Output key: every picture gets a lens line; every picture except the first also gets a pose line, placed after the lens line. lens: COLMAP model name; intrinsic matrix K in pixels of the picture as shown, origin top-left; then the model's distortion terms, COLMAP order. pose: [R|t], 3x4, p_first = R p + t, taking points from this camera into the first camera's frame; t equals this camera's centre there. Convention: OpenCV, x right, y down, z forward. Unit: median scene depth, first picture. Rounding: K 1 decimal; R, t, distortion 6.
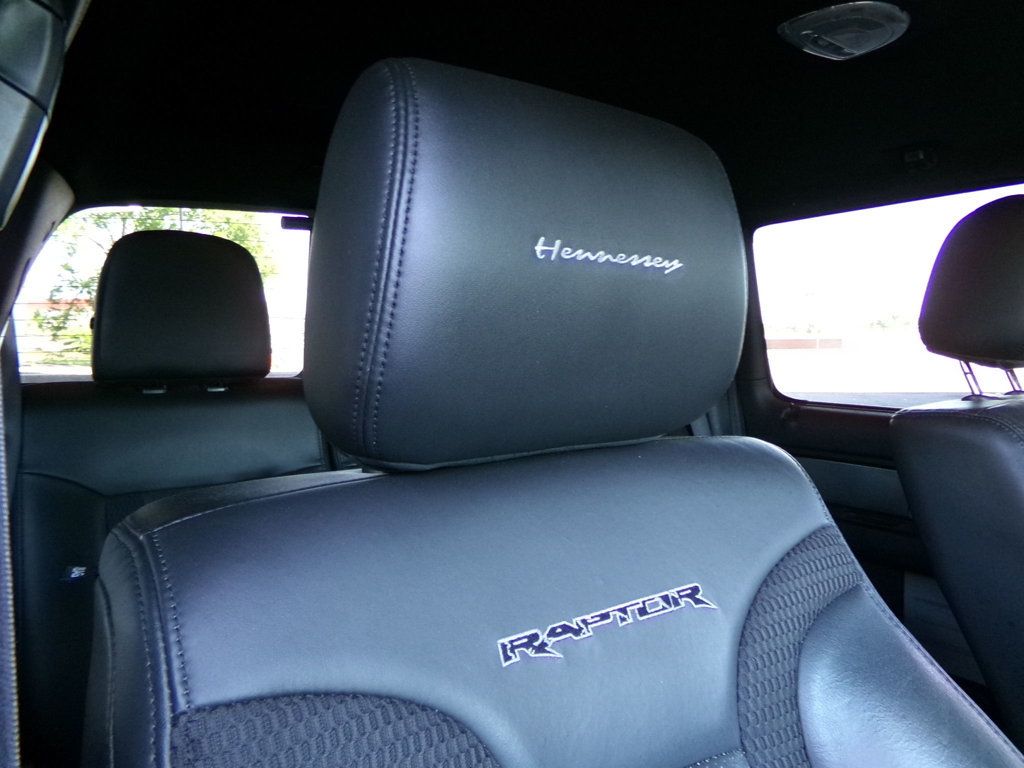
lens RADIAL K [[686.4, 0, 512.0], [0, 686.4, 384.0], [0, 0, 1]] dist [-0.023466, 0.032740]
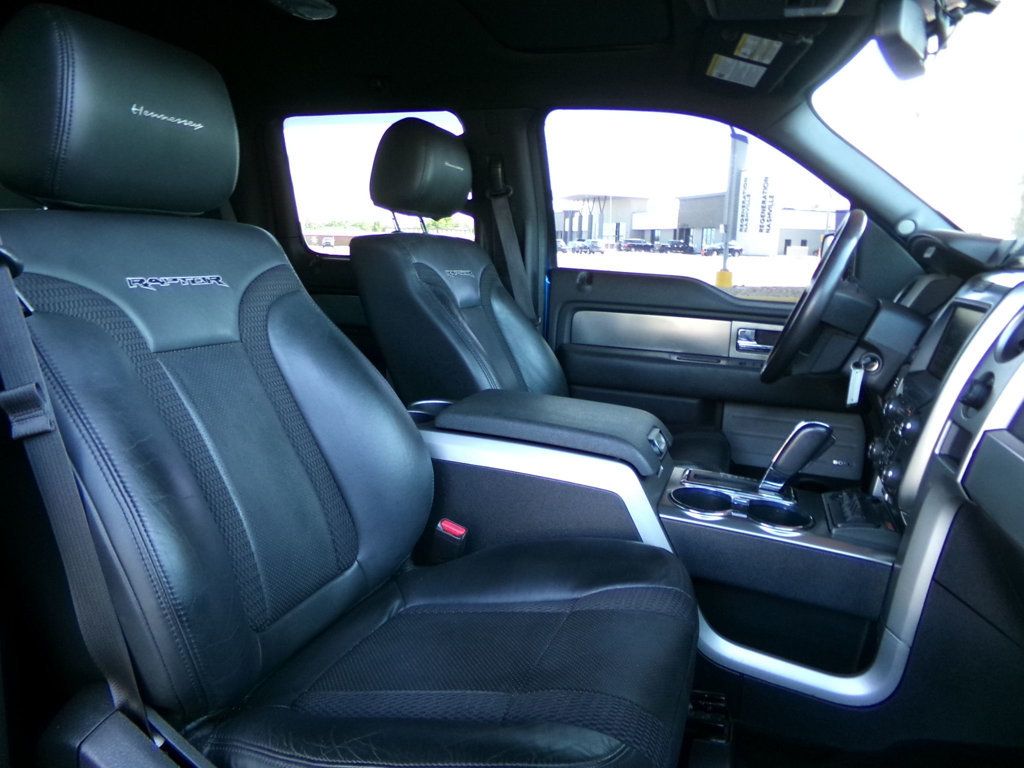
lens RADIAL K [[686.4, 0, 512.0], [0, 686.4, 384.0], [0, 0, 1]] dist [-0.023466, 0.032740]
pose [[0.824000, -0.078067, 0.561186, -0.251652], [-0.006017, 0.989201, 0.146444, 0.344750], [-0.566558, -0.124047, 0.814631, -1.584200]]
